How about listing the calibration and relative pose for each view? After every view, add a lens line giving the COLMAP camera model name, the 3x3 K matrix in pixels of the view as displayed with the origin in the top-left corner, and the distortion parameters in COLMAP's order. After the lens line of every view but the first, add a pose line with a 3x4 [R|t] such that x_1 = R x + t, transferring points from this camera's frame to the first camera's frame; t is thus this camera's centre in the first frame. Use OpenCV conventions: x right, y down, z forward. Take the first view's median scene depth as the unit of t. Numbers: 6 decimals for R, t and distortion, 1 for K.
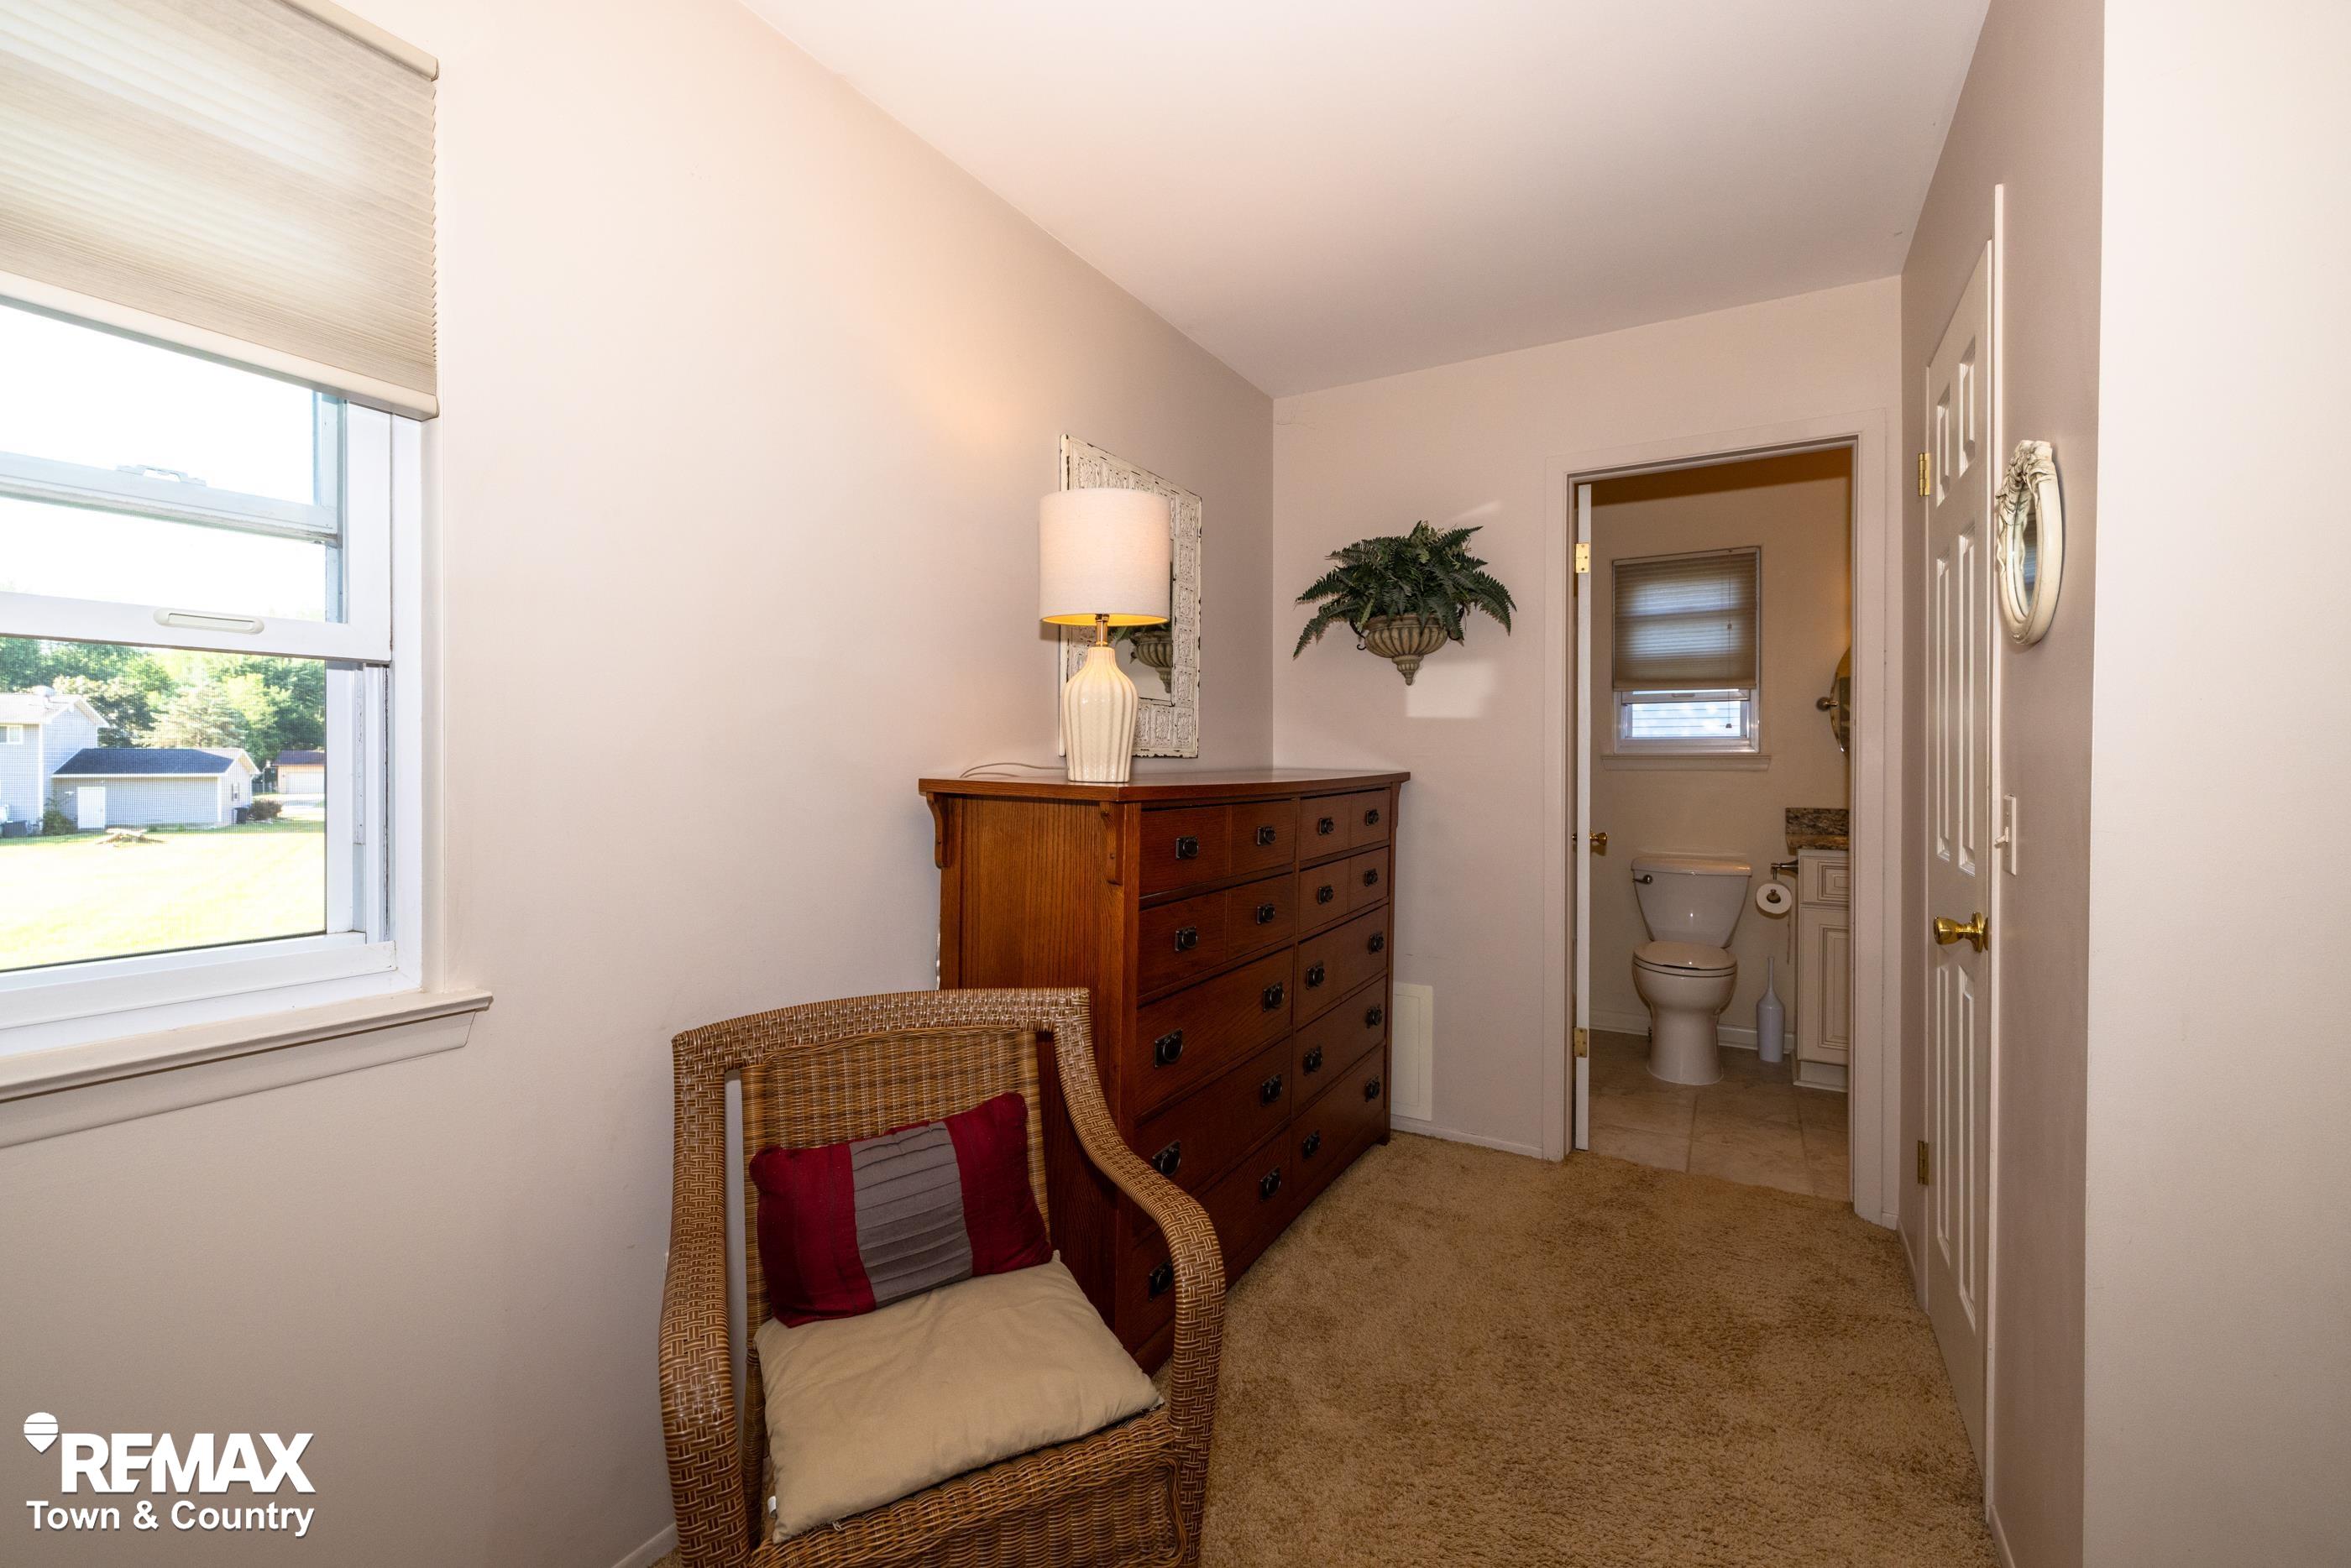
lens RADIAL K [[977.8, 0, 1172.9], [0, 977.8, 765.6], [0, 0, 1]] dist [0.002091, 0.000035]
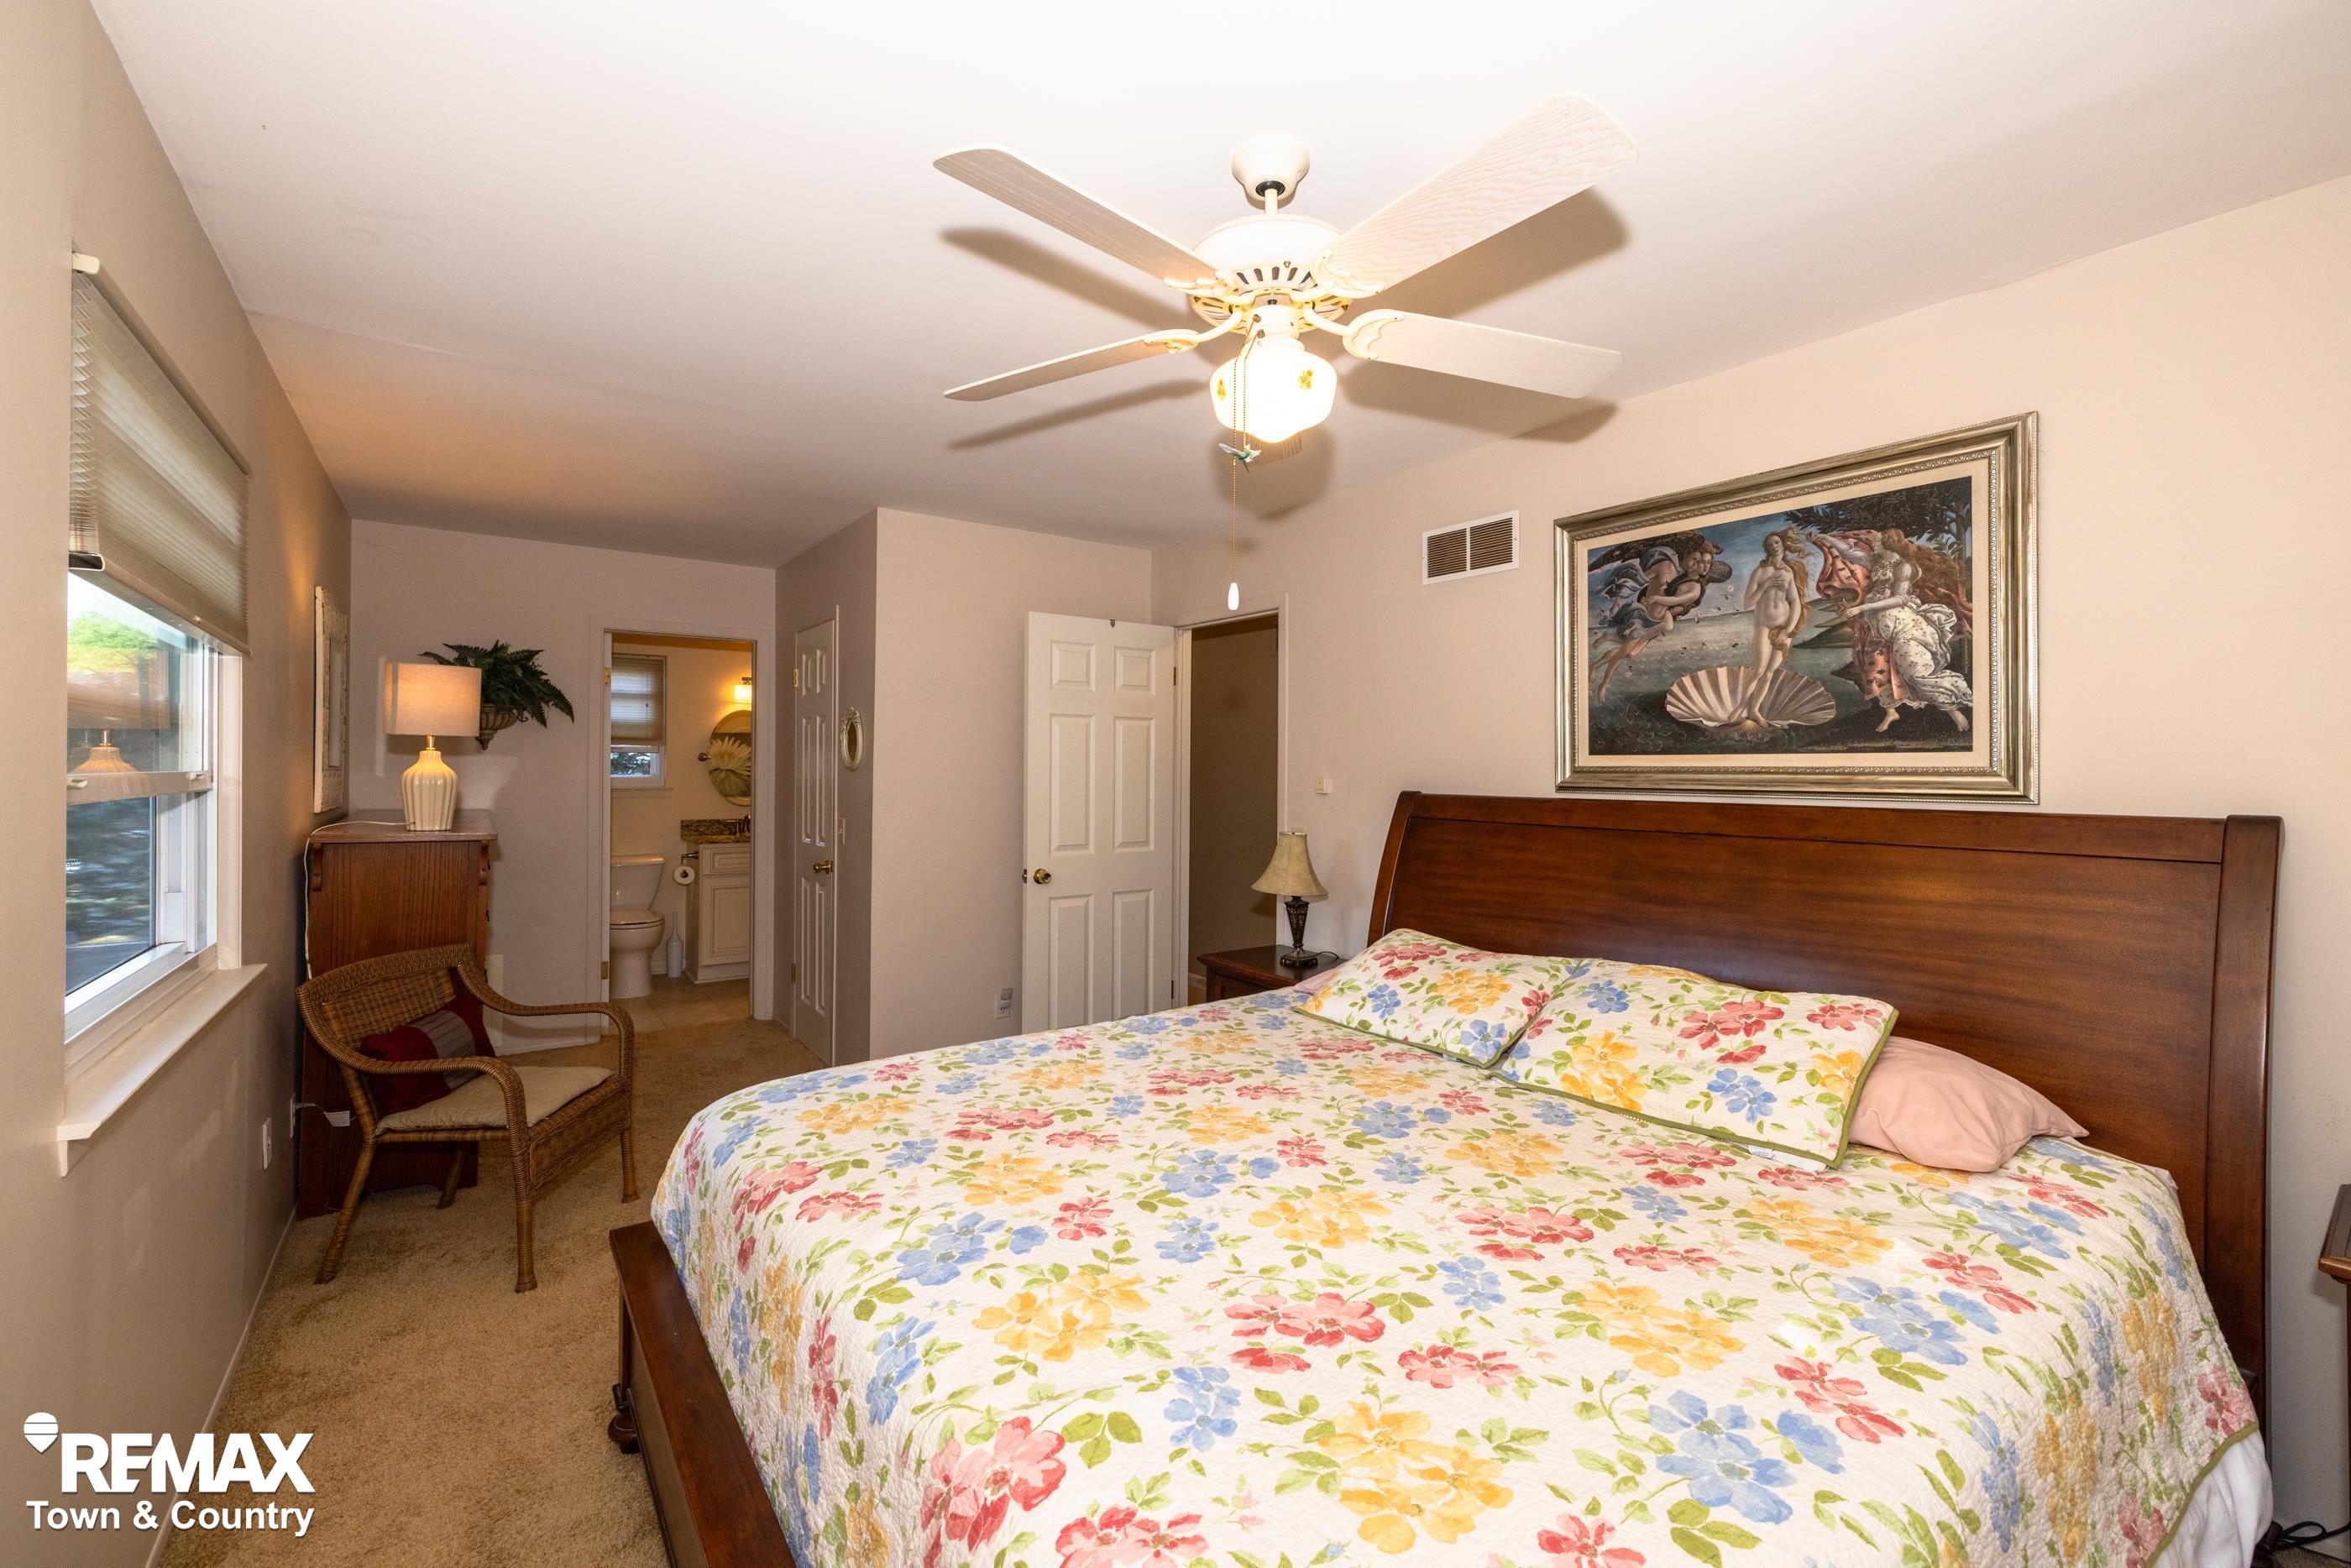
lens RADIAL K [[977.8, 0, 1176.1], [0, 977.8, 770.7], [0, 0, 1]] dist [0.002091, 0.000035]
pose [[0.412964, 0.001096, 0.910747, -0.687040], [-0.004153, 0.999991, 0.000679, -0.058254], [-0.910738, -0.004063, 0.412965, -0.555811]]
